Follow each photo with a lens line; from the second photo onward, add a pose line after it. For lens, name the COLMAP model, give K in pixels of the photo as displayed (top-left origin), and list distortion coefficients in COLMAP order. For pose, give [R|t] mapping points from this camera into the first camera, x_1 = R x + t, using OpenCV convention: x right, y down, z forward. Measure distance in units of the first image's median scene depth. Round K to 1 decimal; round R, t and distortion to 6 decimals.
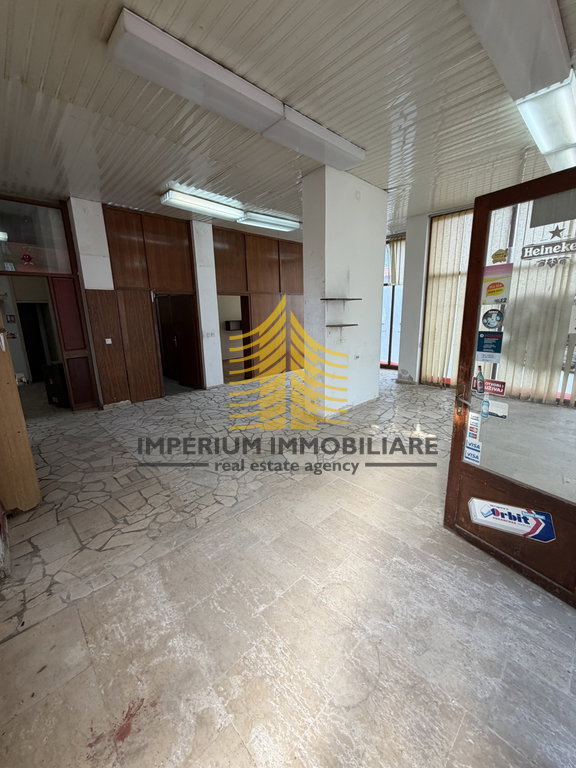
lens RADIAL K [[306.8, 0, 290.9], [0, 306.8, 381.3], [0, 0, 1]] dist [-0.002237, -0.000287]
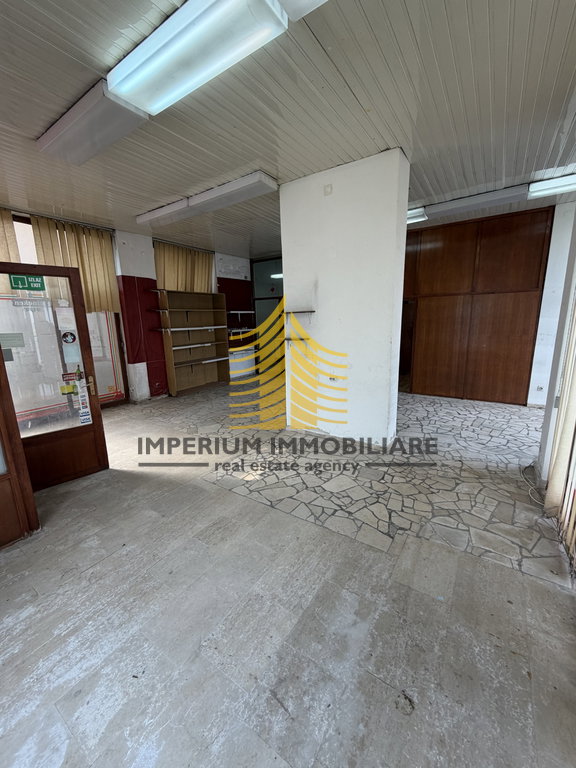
lens RADIAL K [[306.8, 0, 288.6], [0, 306.8, 383.5], [0, 0, 1]] dist [-0.002237, -0.000287]
pose [[0.210527, 0.218743, -0.952801, 1.010399], [-0.199764, 0.963705, 0.177107, -0.195477], [0.956960, 0.153050, 0.246583, 0.690615]]
